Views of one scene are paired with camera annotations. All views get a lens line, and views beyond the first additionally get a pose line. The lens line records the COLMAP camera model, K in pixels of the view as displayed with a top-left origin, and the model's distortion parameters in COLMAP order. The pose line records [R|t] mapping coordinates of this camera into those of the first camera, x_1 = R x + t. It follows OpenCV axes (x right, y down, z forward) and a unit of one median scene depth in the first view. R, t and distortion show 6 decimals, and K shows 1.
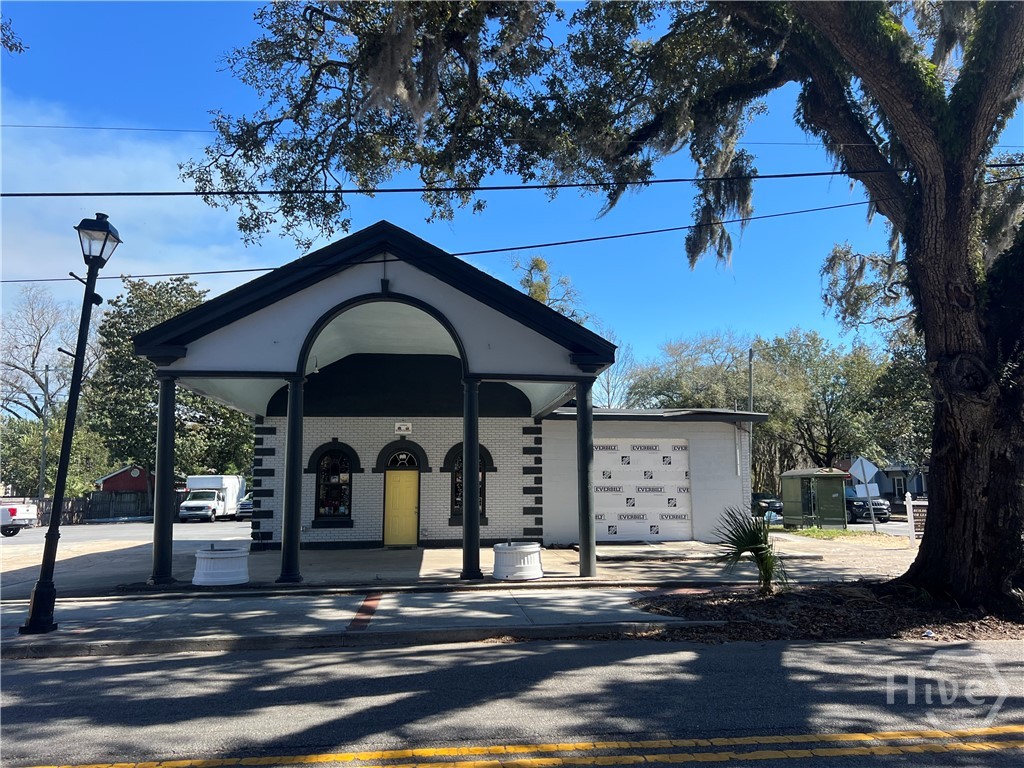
lens RADIAL K [[766.9, 0, 516.7], [0, 766.9, 380.9], [0, 0, 1]] dist [0.104724, -0.002844]
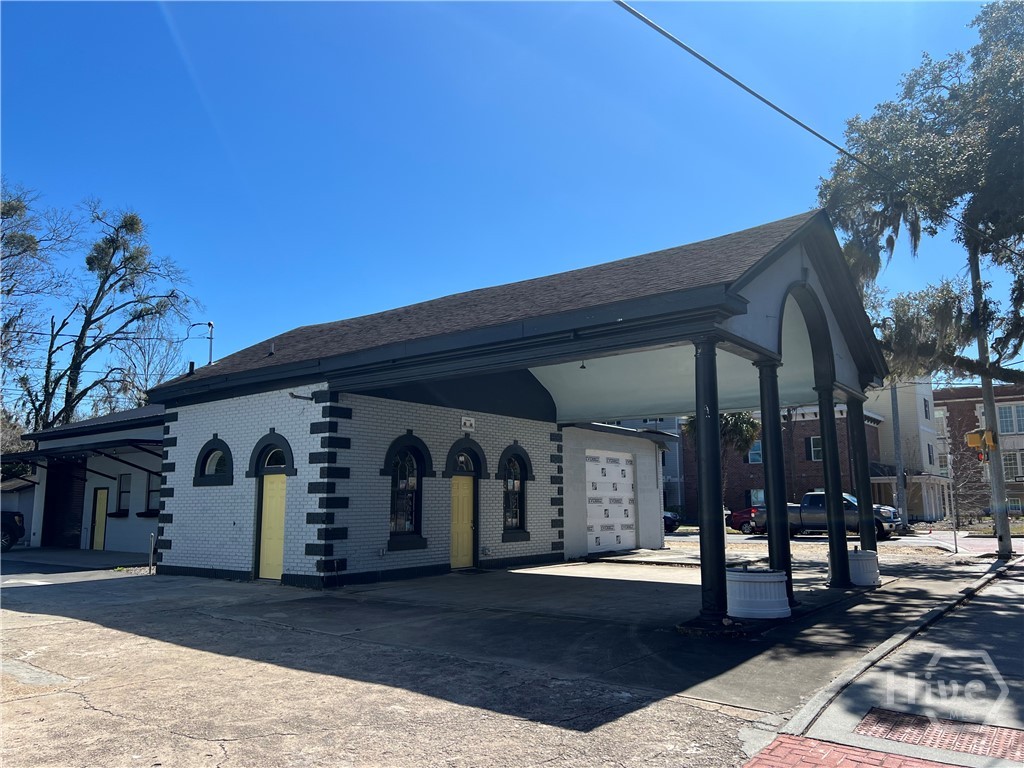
lens RADIAL K [[766.9, 0, 513.7], [0, 766.9, 384.3], [0, 0, 1]] dist [0.104724, -0.002844]
pose [[0.674386, 0.115806, 0.729241, -0.713035], [-0.107319, 0.992510, -0.058368, 0.061582], [-0.730538, -0.038899, 0.681763, 0.408837]]
